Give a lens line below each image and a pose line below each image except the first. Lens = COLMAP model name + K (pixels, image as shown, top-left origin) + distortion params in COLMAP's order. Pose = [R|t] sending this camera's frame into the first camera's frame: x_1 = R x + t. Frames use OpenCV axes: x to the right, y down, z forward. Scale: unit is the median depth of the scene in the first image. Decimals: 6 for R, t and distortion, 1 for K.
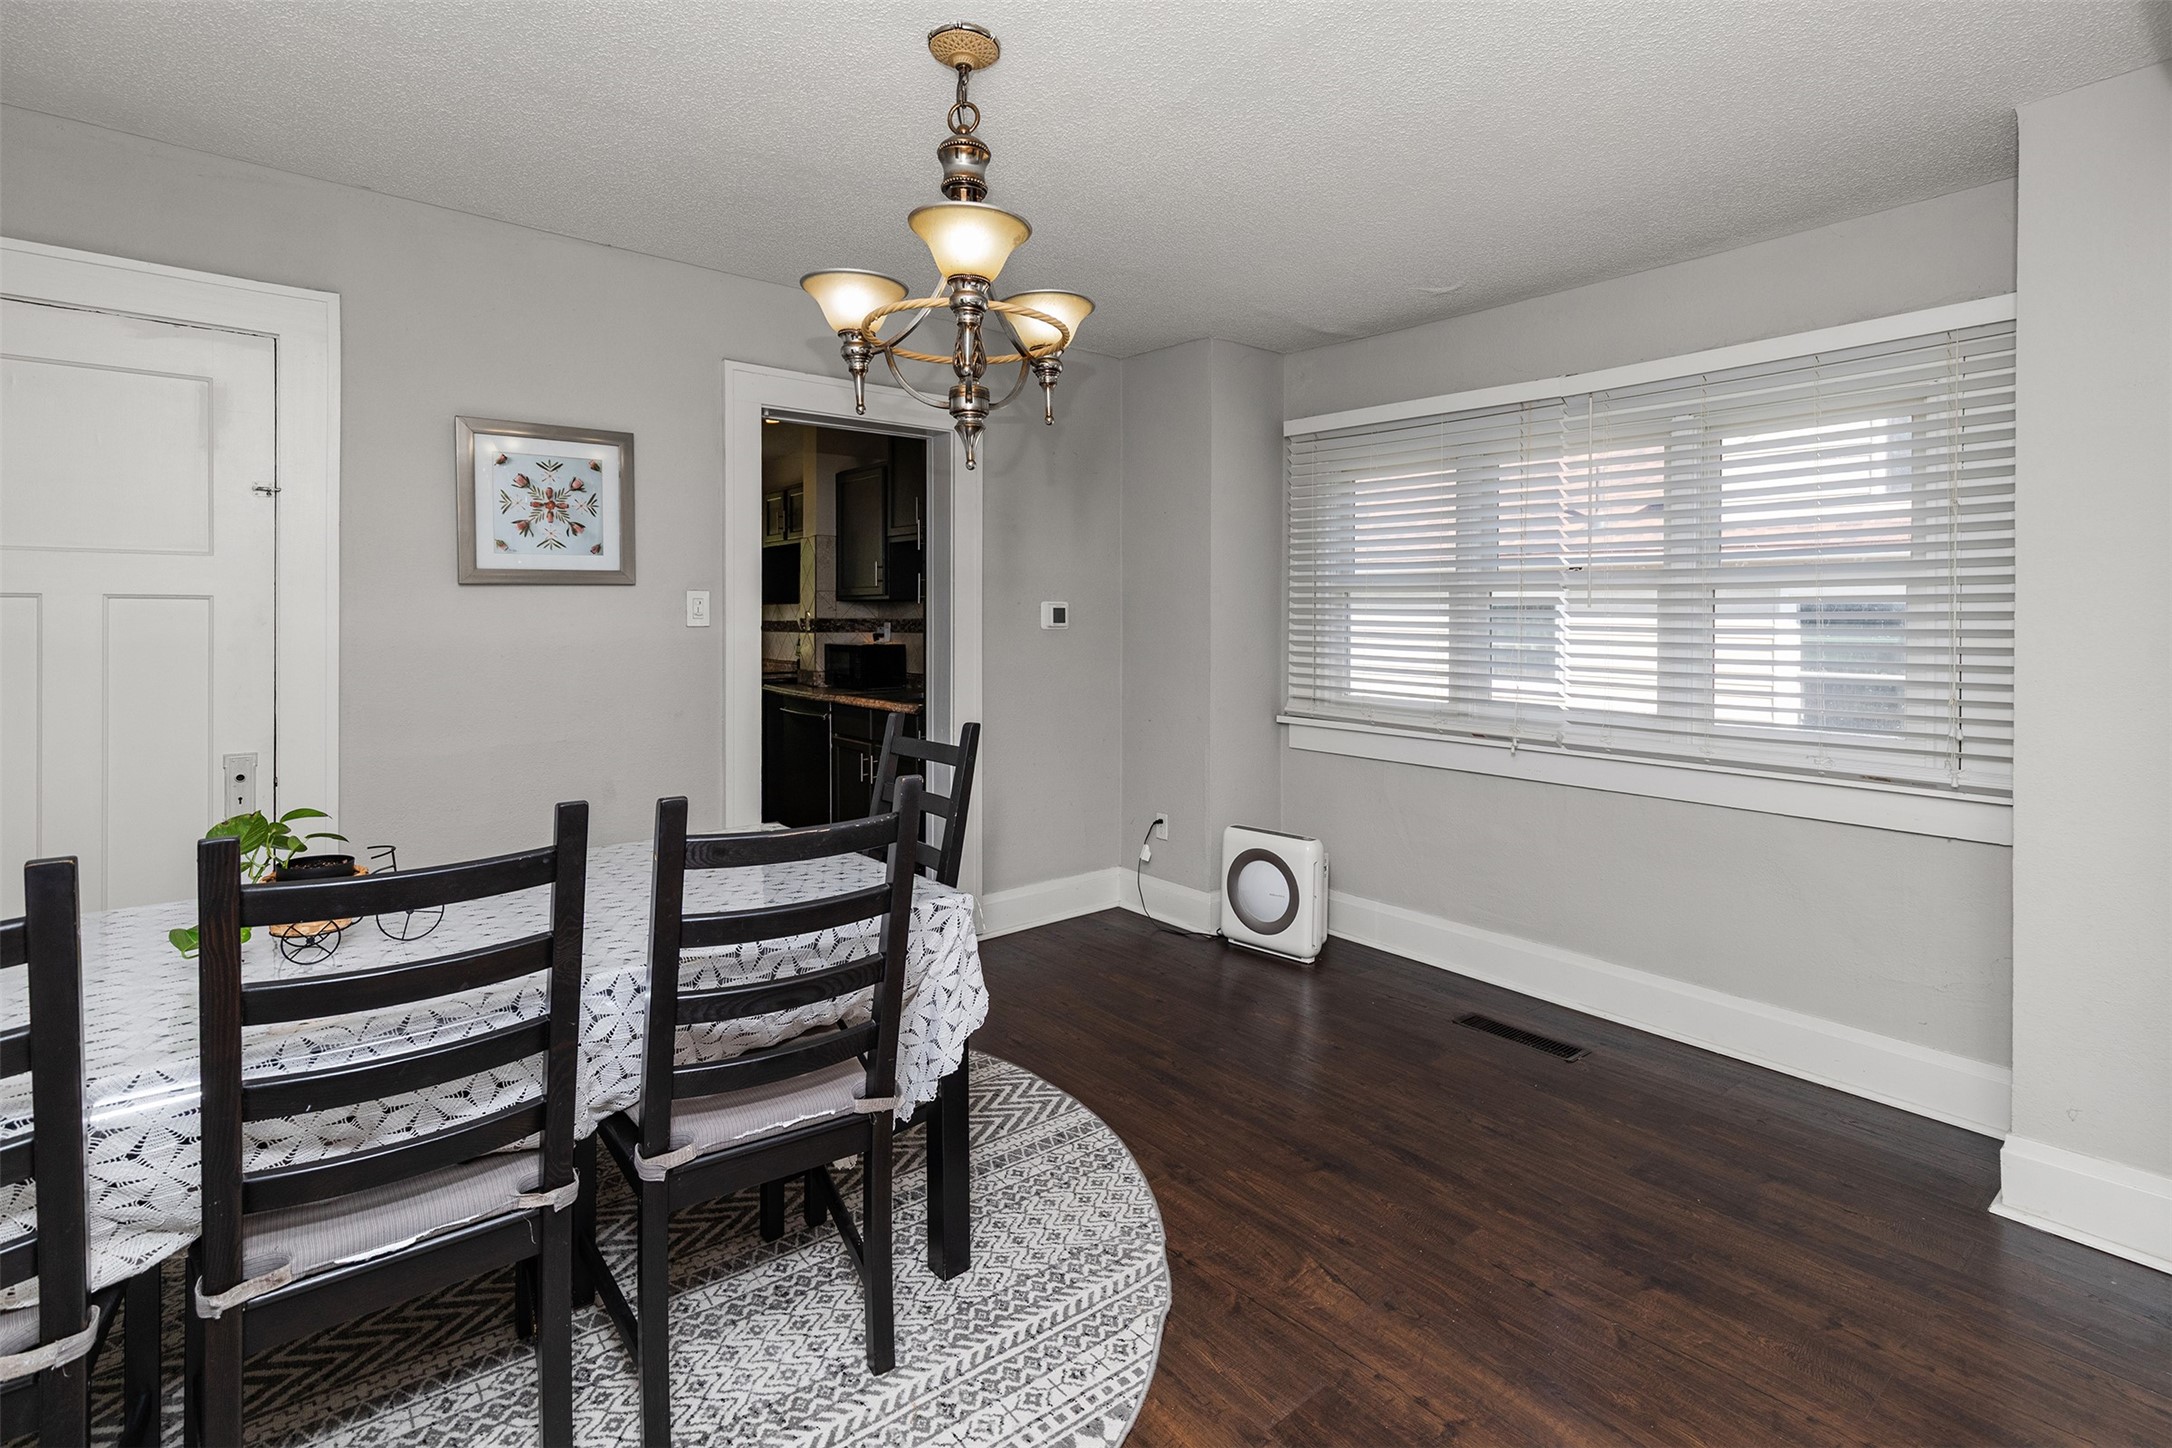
lens RADIAL K [[1022.1, 0, 1091.6], [0, 1022.1, 627.7], [0, 0, 1]] dist [0.016570, -0.000439]
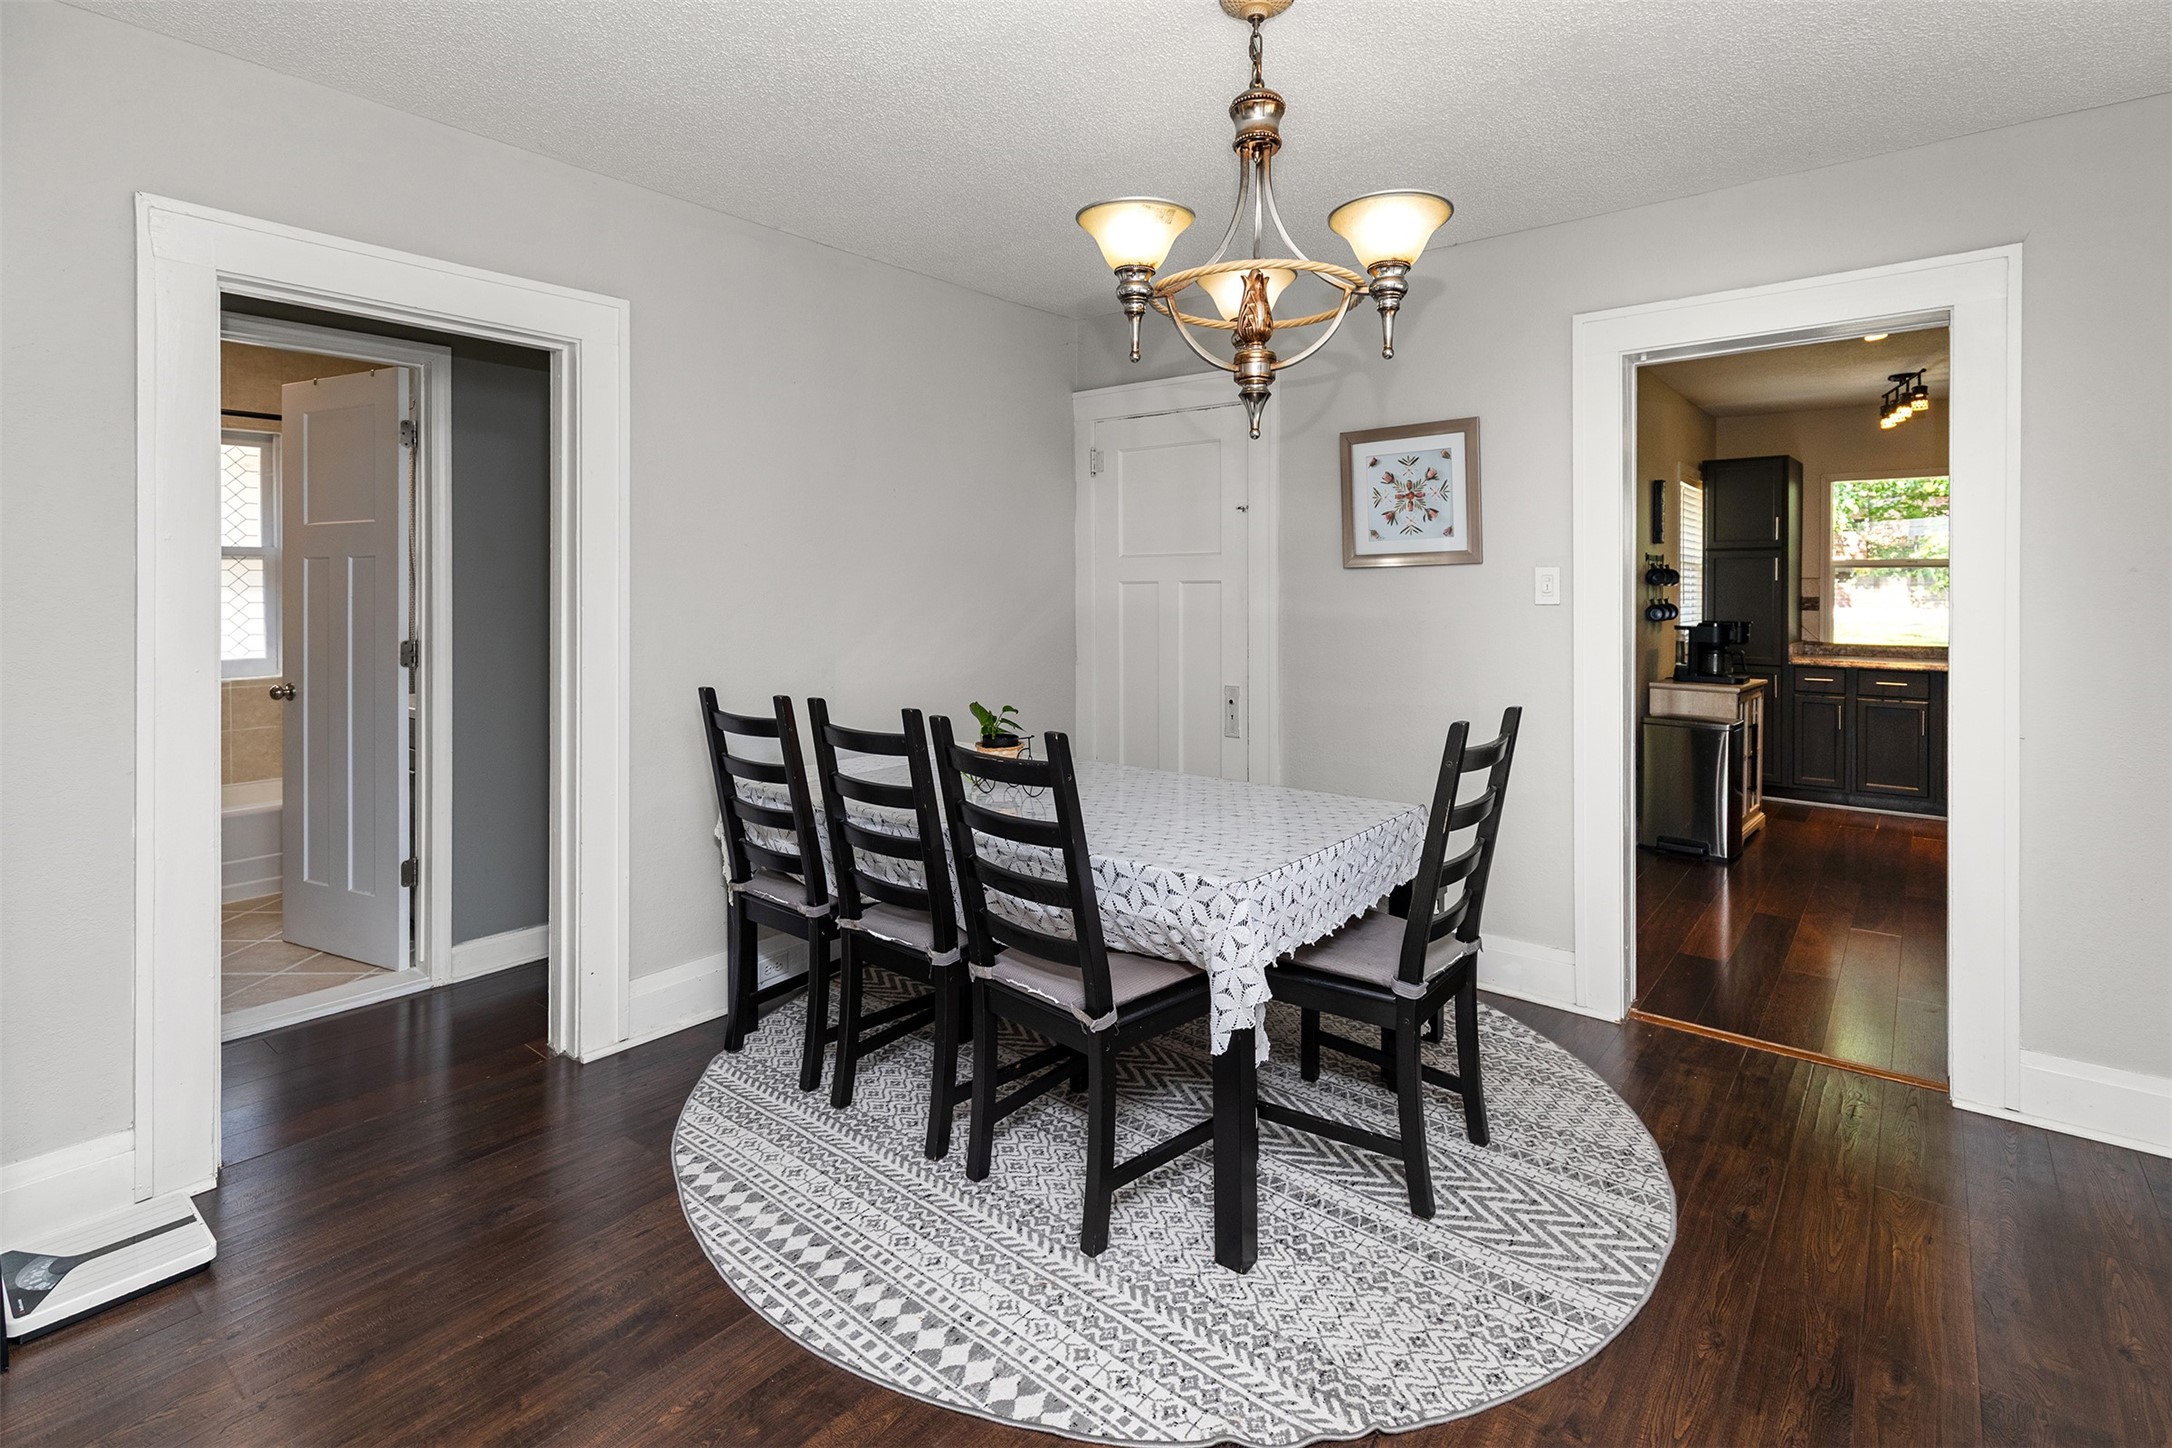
lens RADIAL K [[1036.0, 0, 1092.2], [0, 1036.0, 597.4], [0, 0, 1]] dist [0.012737, -0.000174]
pose [[0.197057, 0.001554, -0.980391, 0.609458], [-0.010485, 0.999945, -0.000523, -0.003605], [0.980336, 0.010383, 0.197062, 0.505181]]
